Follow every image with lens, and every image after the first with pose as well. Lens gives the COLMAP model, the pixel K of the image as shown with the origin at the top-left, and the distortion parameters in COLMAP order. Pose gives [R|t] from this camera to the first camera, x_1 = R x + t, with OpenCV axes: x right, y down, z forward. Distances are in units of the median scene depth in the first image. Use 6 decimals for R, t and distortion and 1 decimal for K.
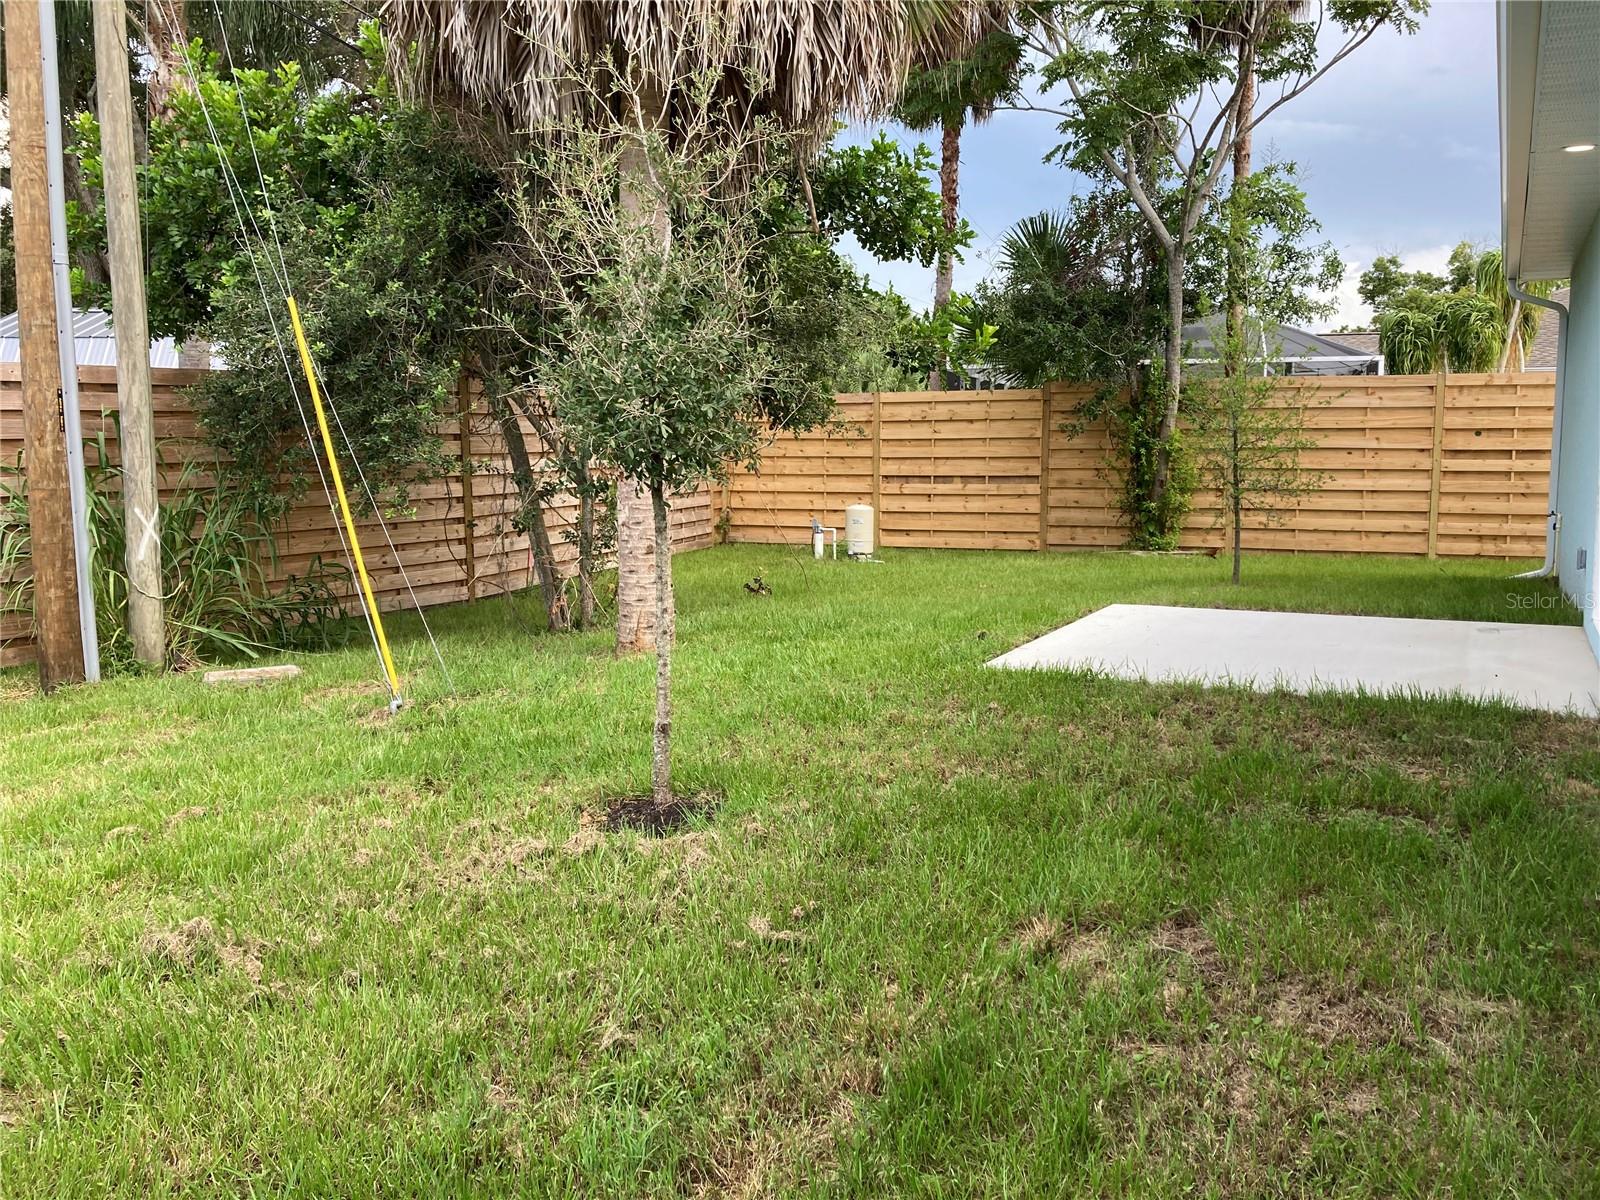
lens RADIAL K [[1311.8, 0, 800.0], [0, 1311.8, 600.0], [0, 0, 1]] dist [0.009886, 0.012543]
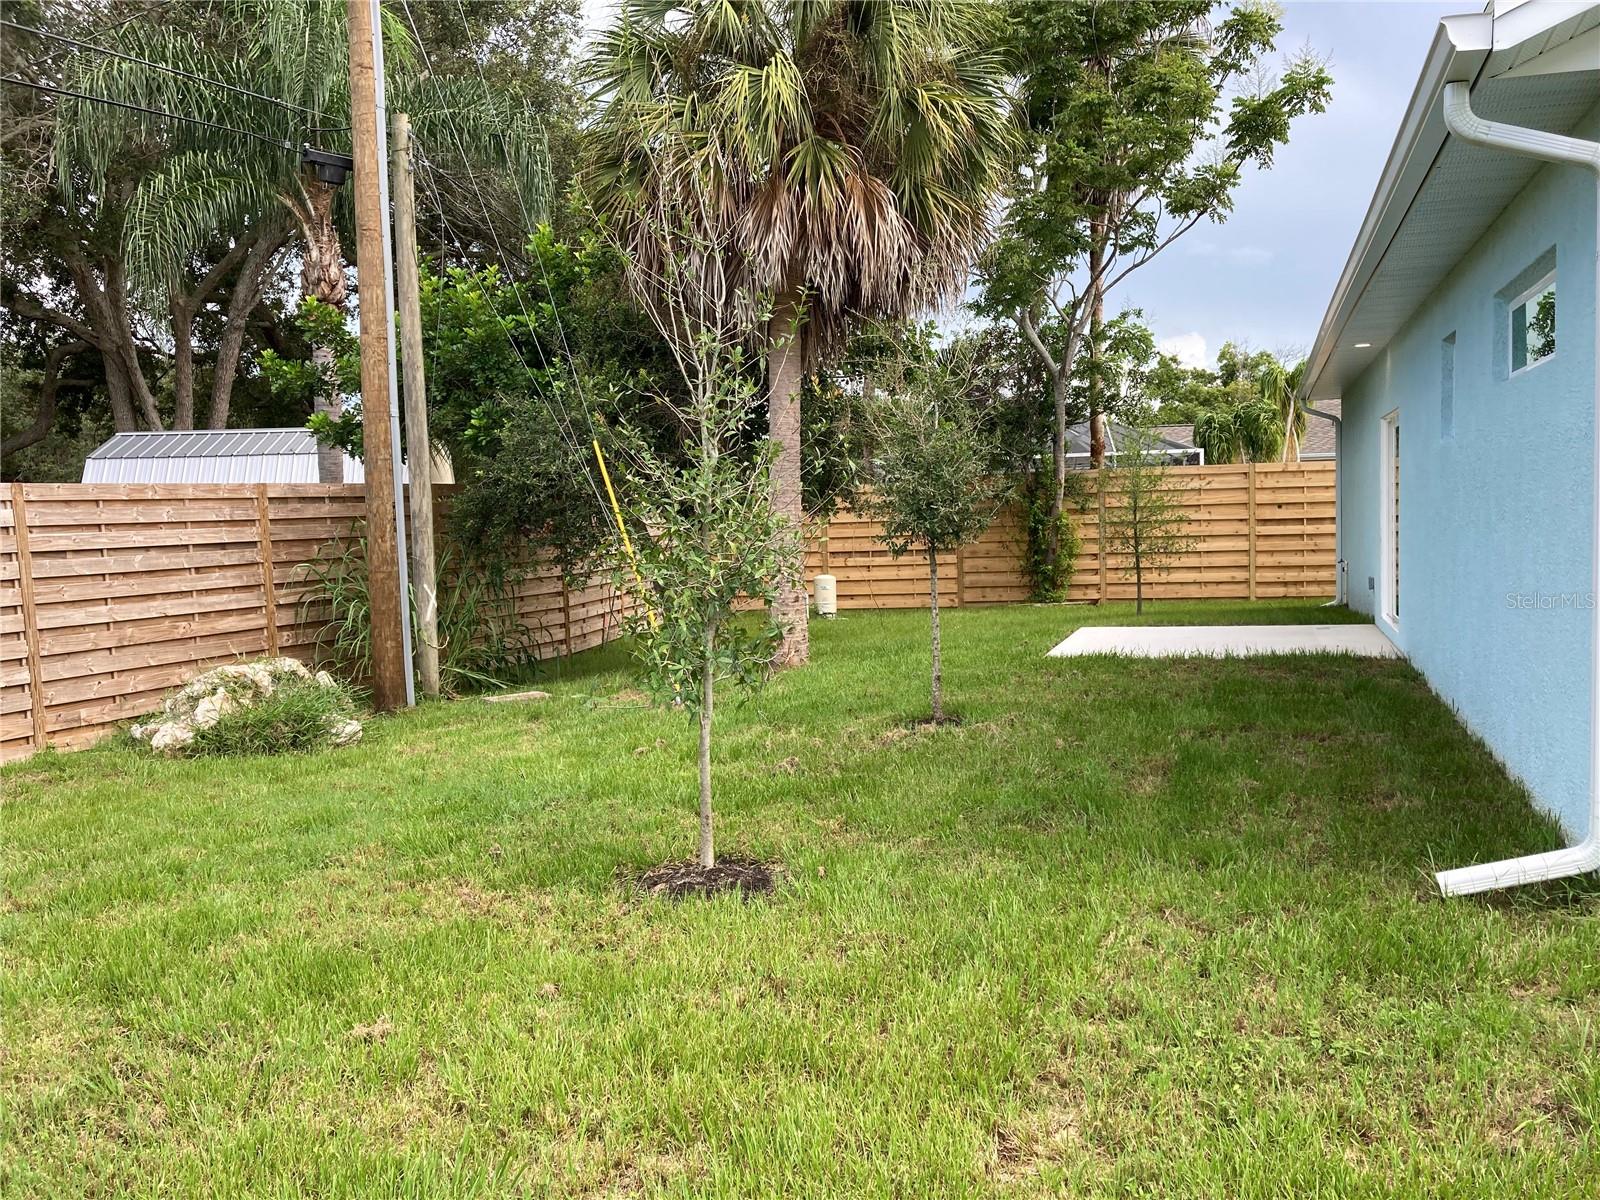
lens RADIAL K [[1328.8, 0, 798.6], [0, 1328.8, 635.6], [0, 0, 1]] dist [0.005448, -0.004471]
pose [[0.987003, -0.040423, 0.155532, -0.188016], [0.046423, 0.998304, -0.035139, 0.030339], [-0.153848, 0.041902, 0.987206, -0.263162]]
